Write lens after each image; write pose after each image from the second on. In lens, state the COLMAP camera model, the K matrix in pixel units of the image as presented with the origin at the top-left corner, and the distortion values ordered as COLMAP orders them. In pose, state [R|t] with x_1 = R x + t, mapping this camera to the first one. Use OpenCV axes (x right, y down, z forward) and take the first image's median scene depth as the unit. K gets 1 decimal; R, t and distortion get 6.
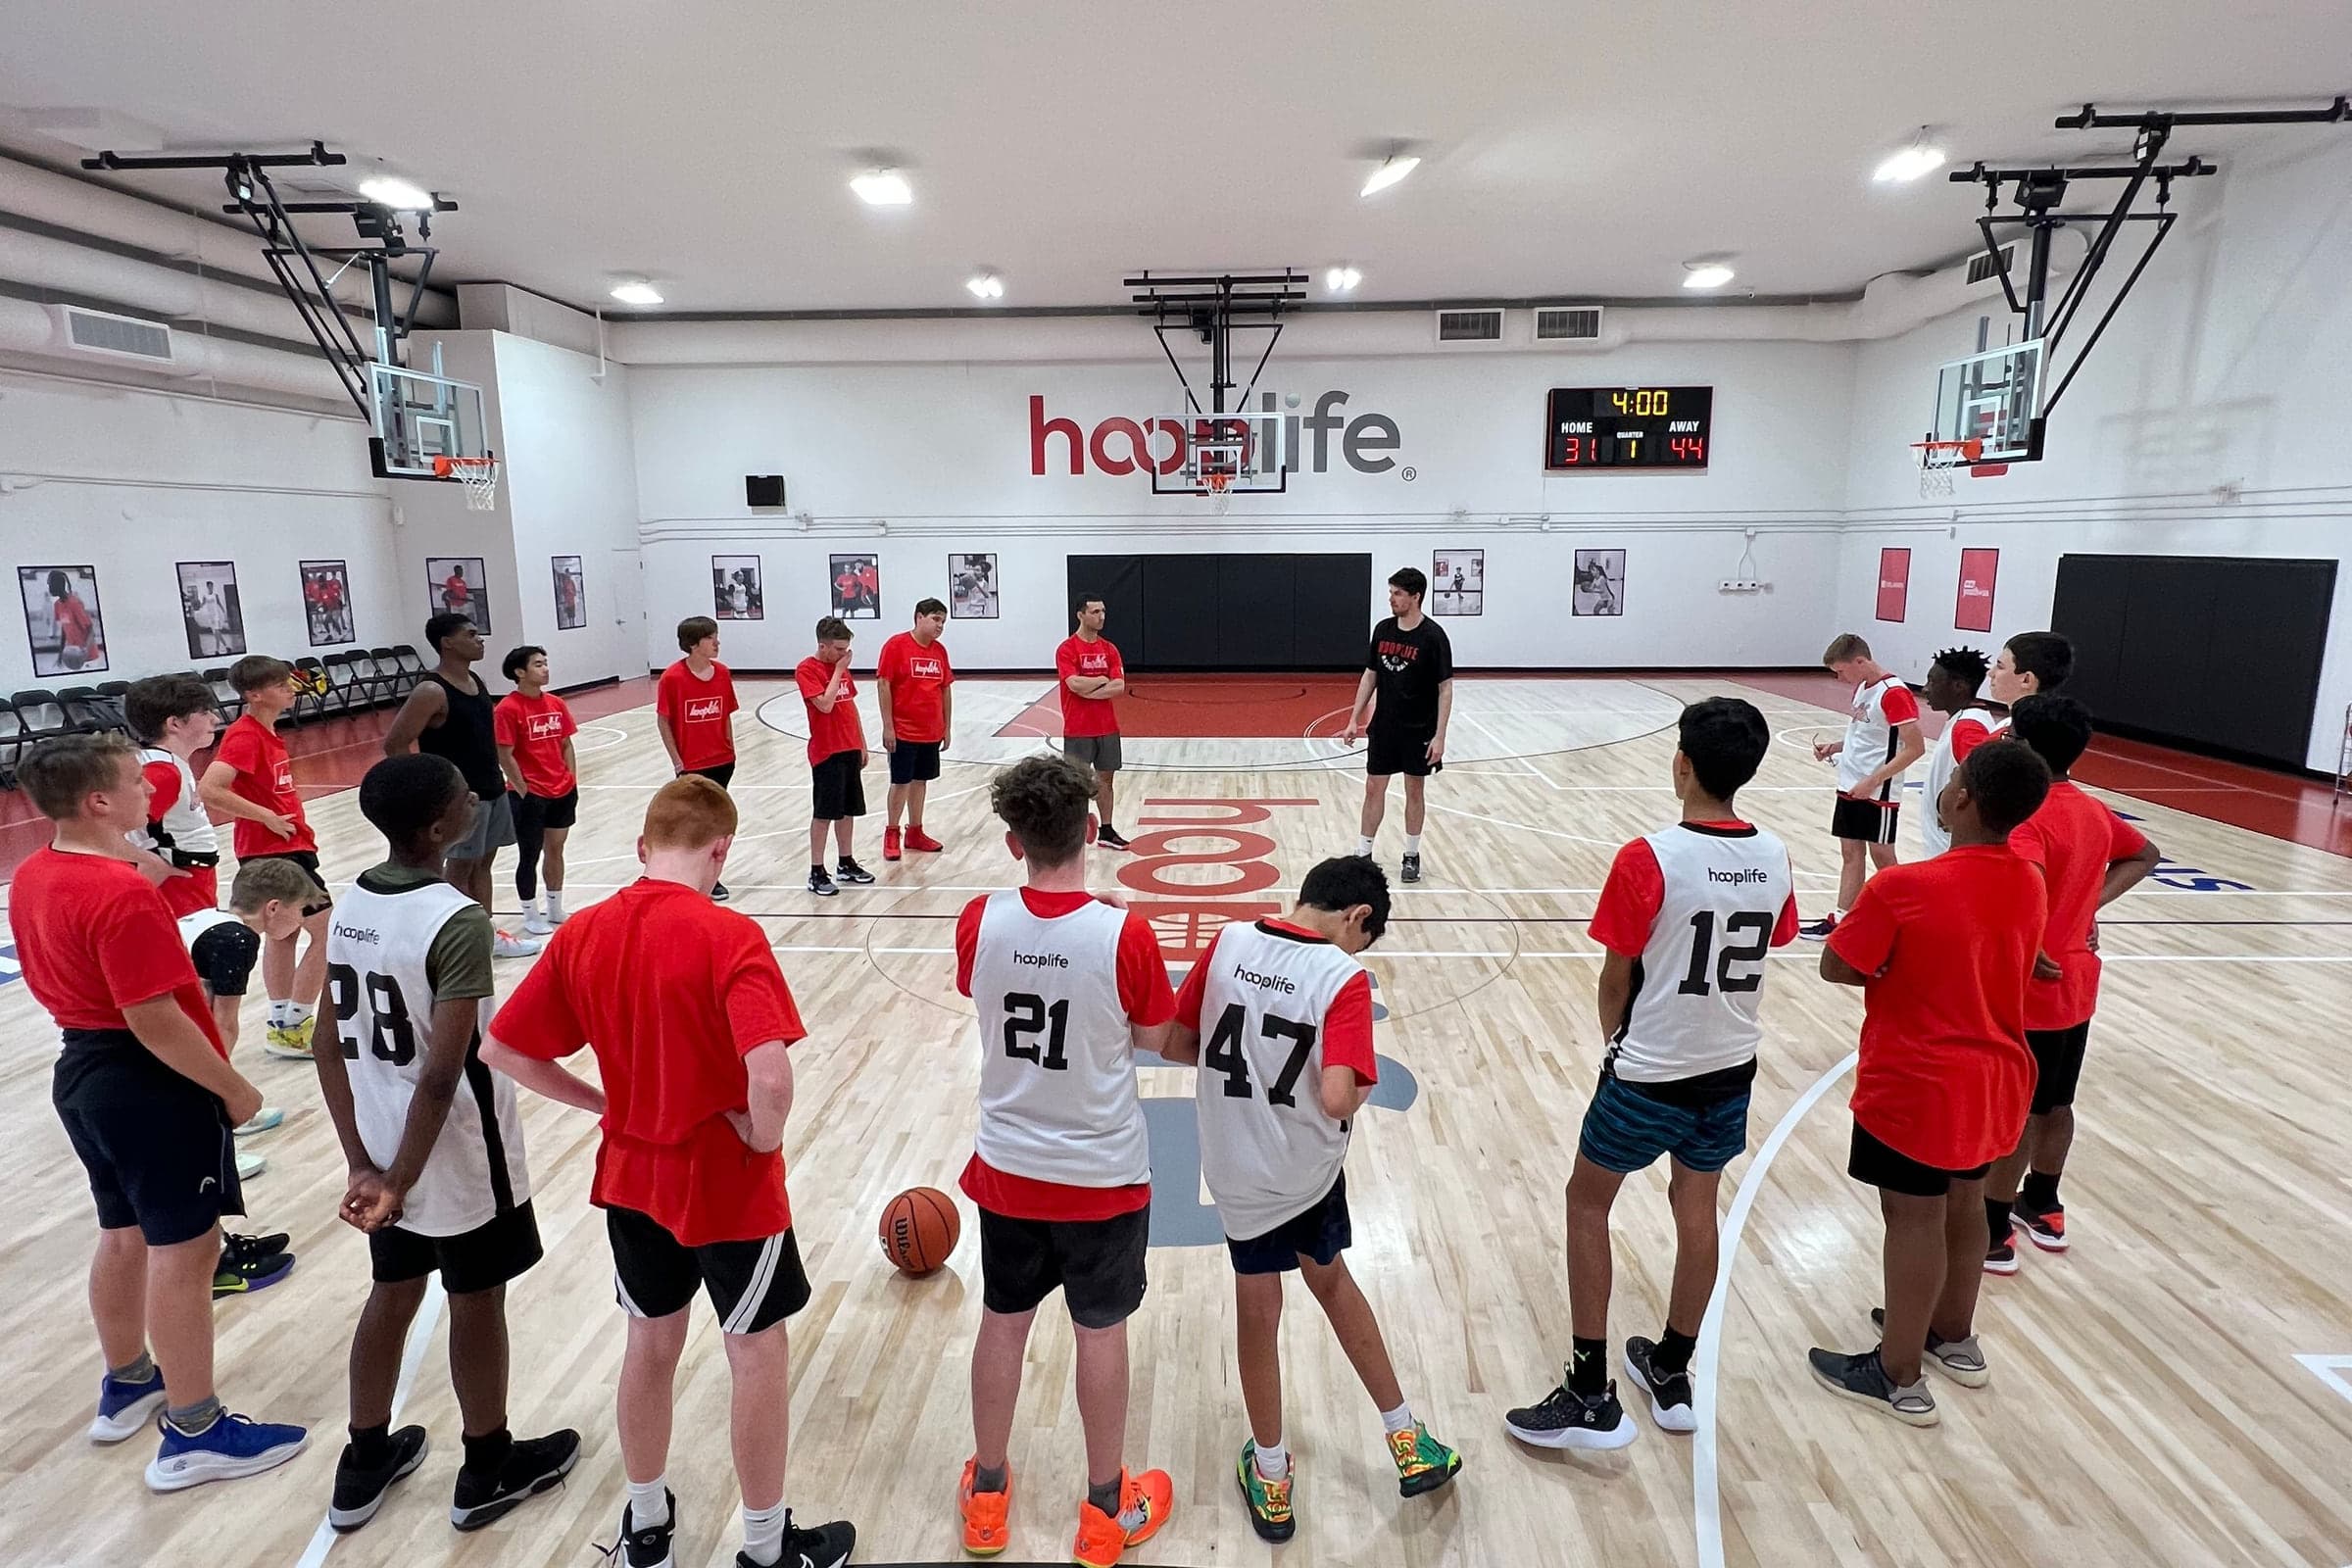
lens RADIAL K [[1261.0, 0, 1174.6], [0, 1261.0, 783.6], [0, 0, 1]] dist [0.000422, 0.000274]
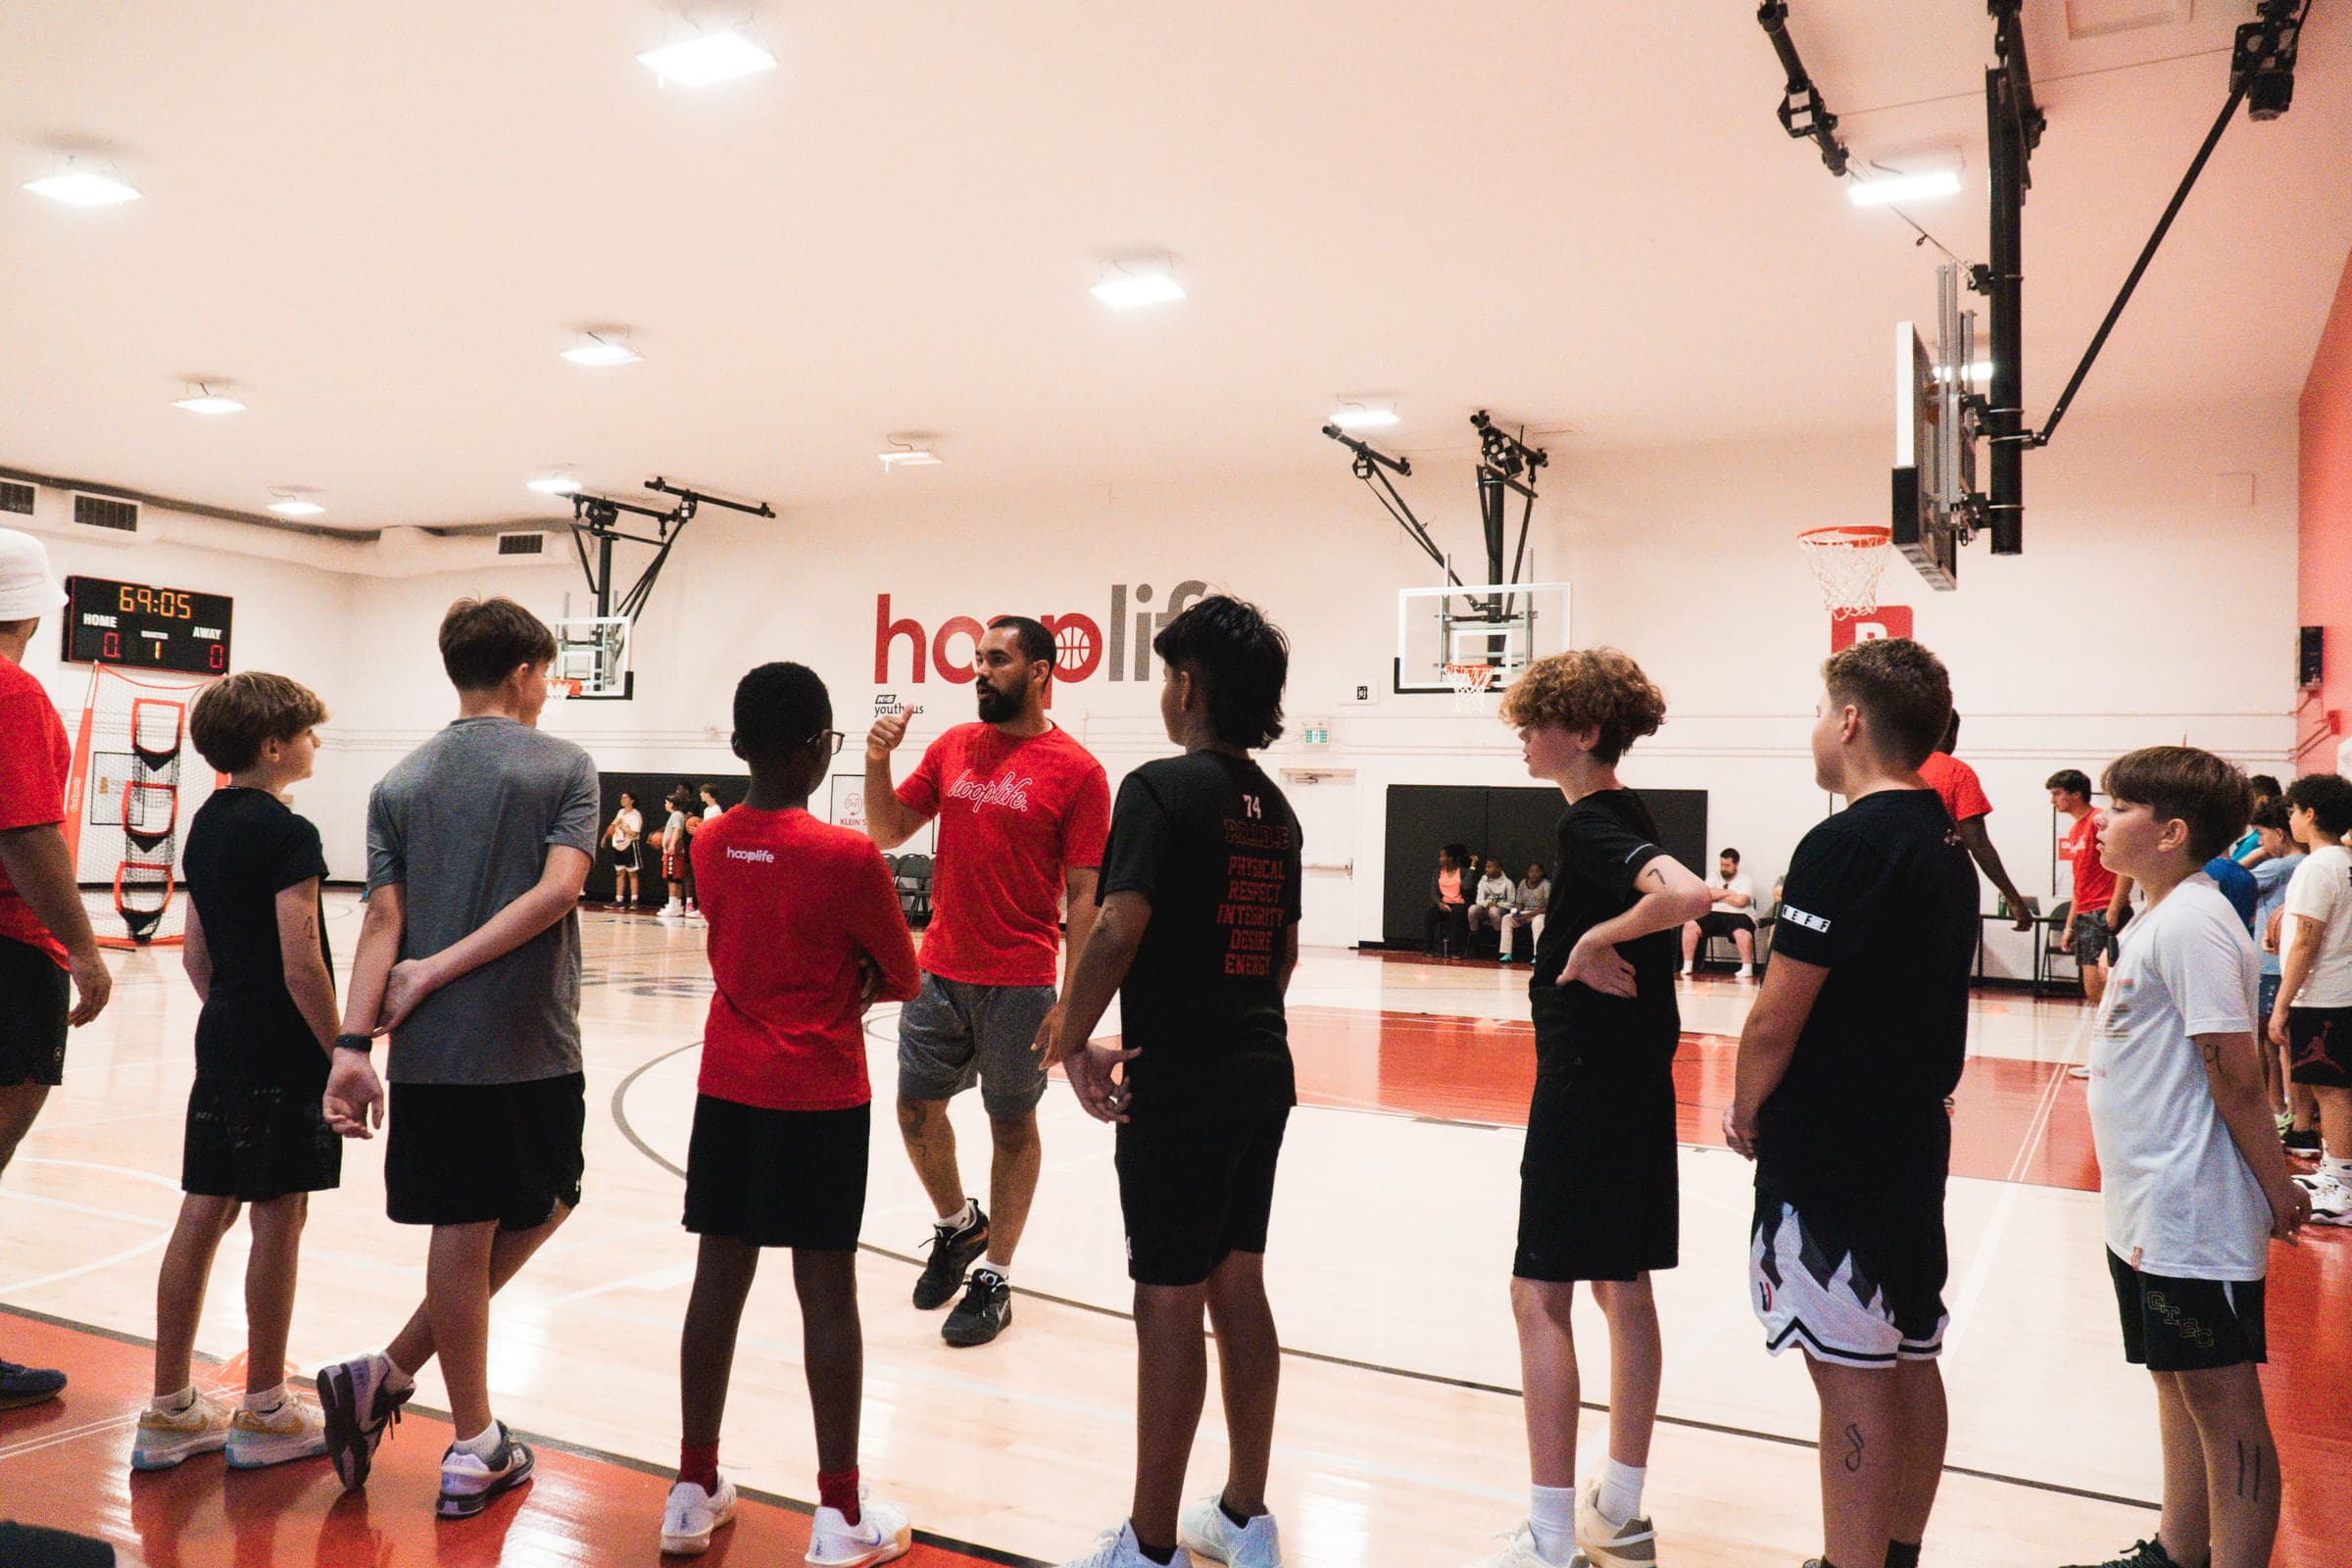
lens RADIAL K [[1821.6, 0, 1181.9], [0, 1821.6, 784.5], [0, 0, 1]] dist [0.003800, -0.001089]
pose [[0.427126, 0.045418, 0.903051, -0.638084], [0.136153, 0.984119, -0.113894, 0.110765], [-0.893882, 0.171600, 0.414159, -0.275110]]
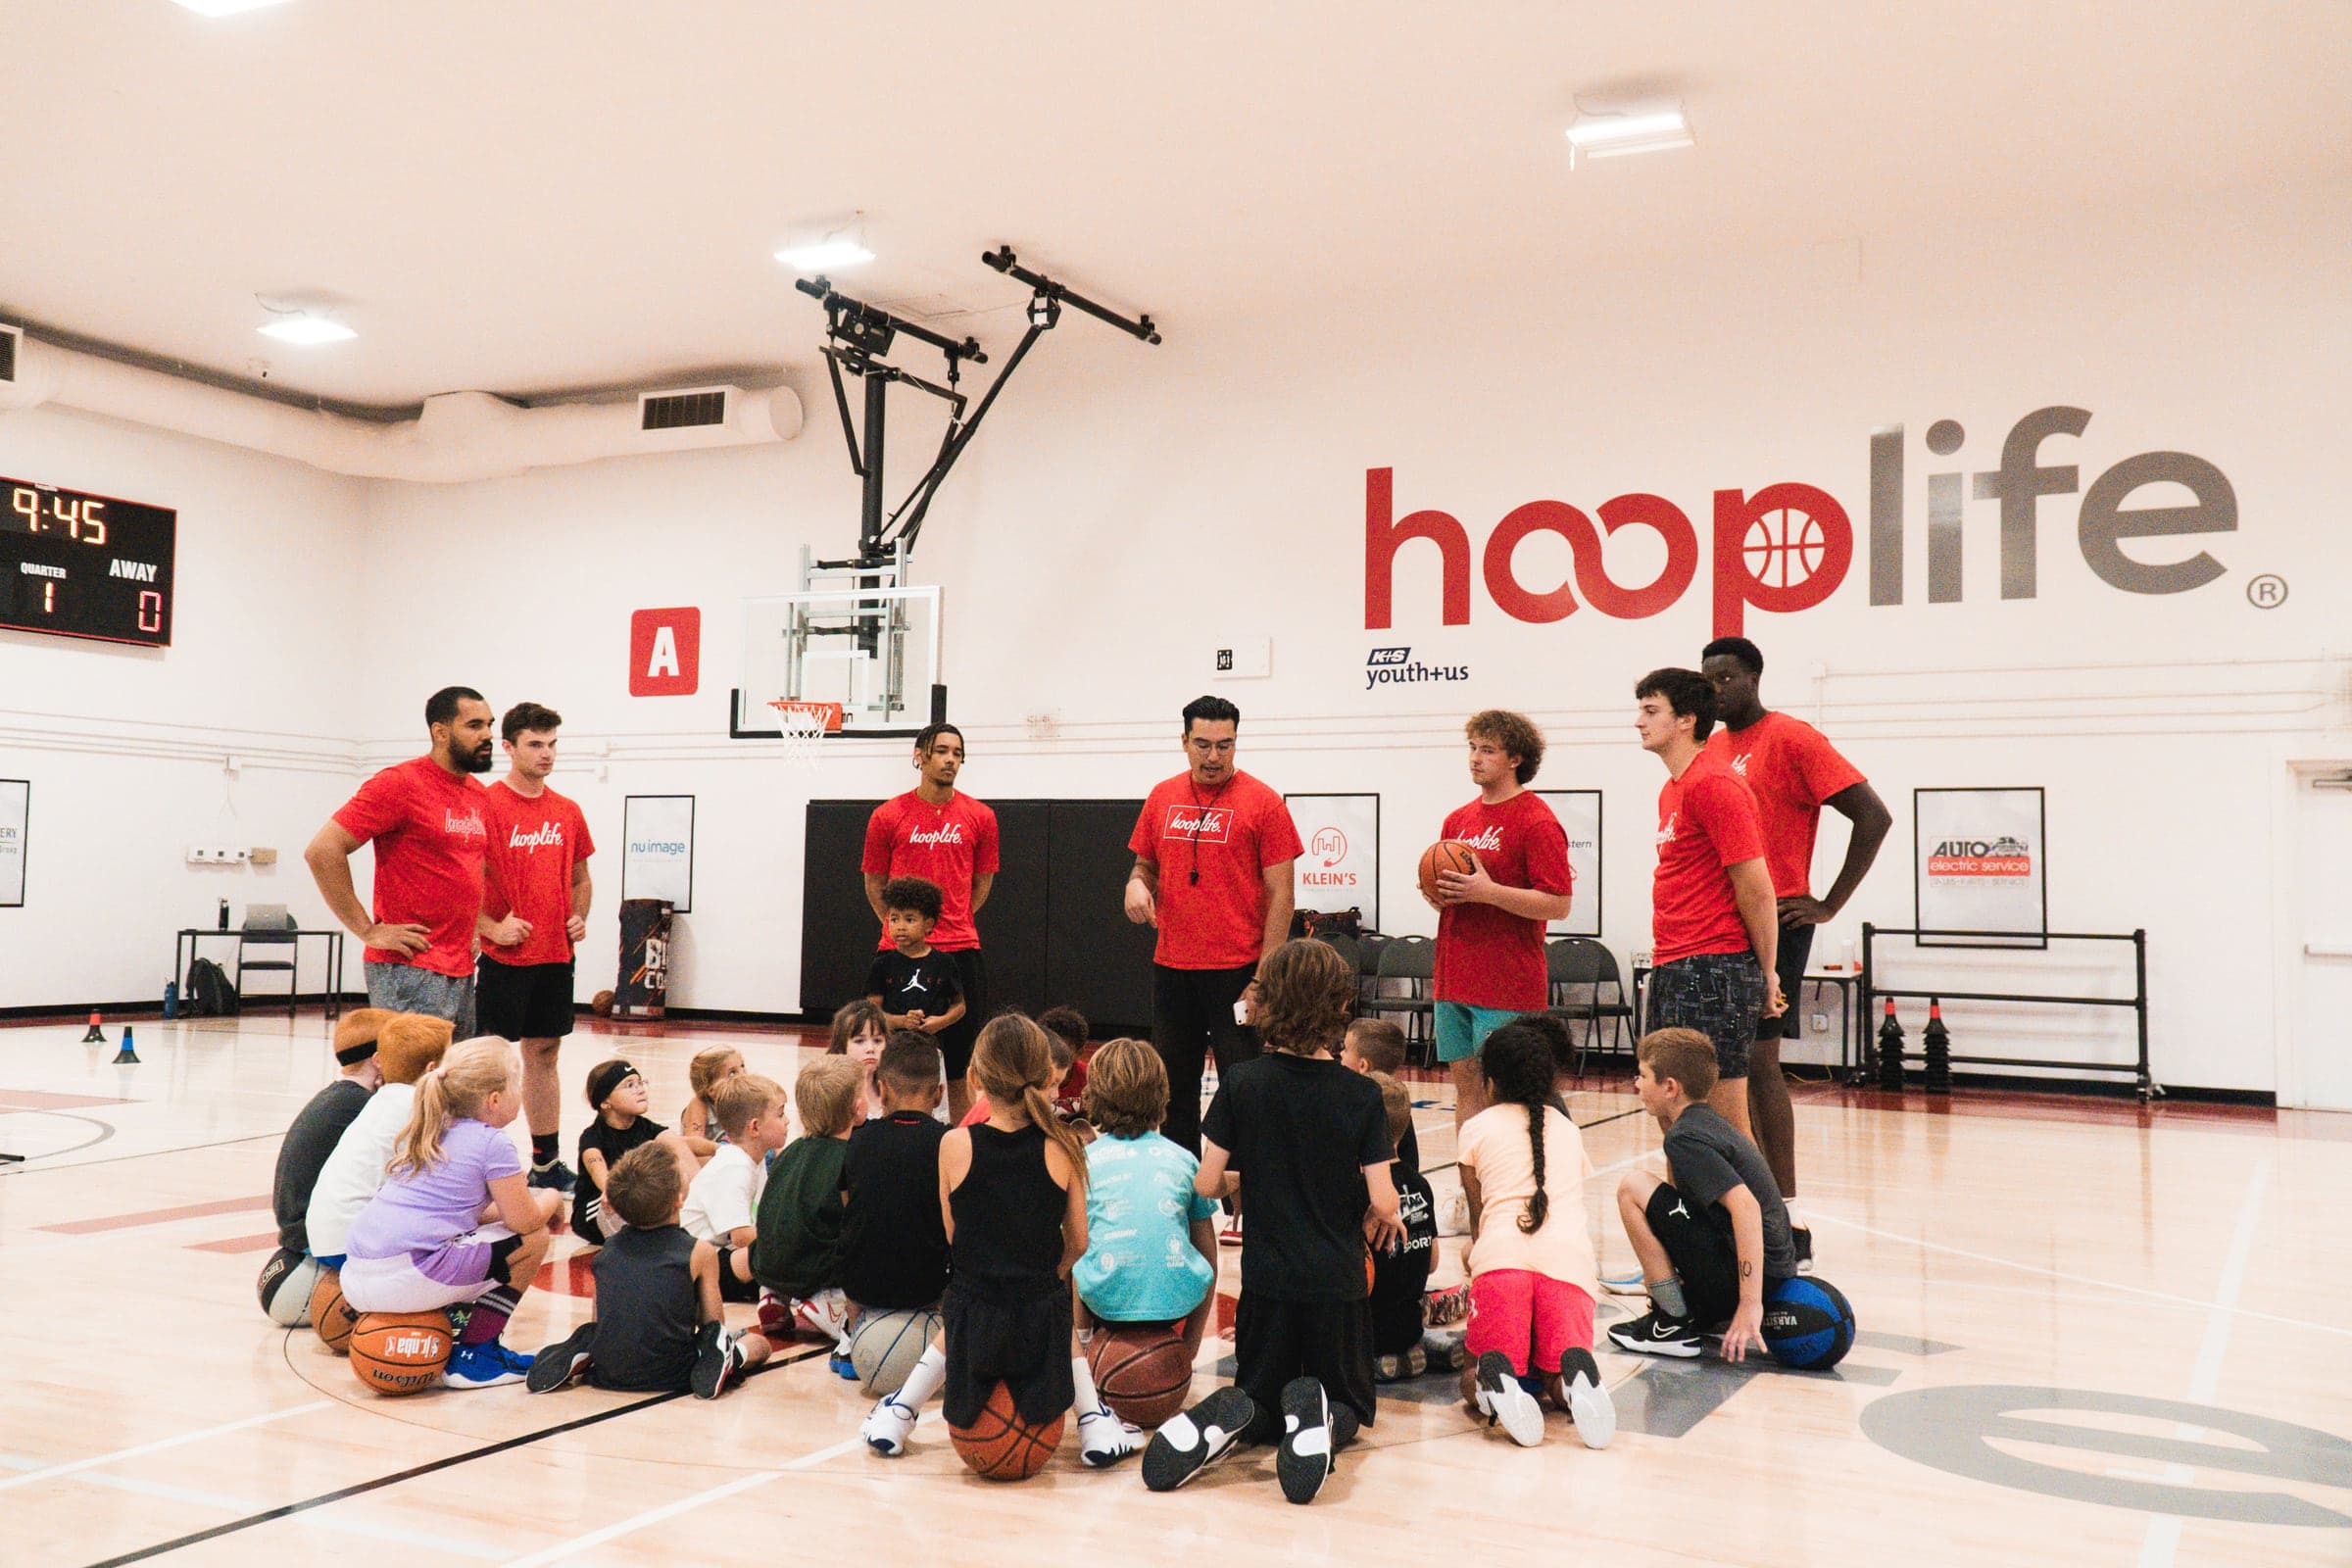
lens RADIAL K [[2203.3, 0, 1174.2], [0, 2203.3, 776.5], [0, 0, 1]] dist [0.075224, 0.000000]
pose [[0.439322, 0.066976, 0.895829, -0.331213], [0.147367, 0.978334, -0.145414, 0.023169], [-0.886160, 0.195899, 0.419934, 0.224750]]
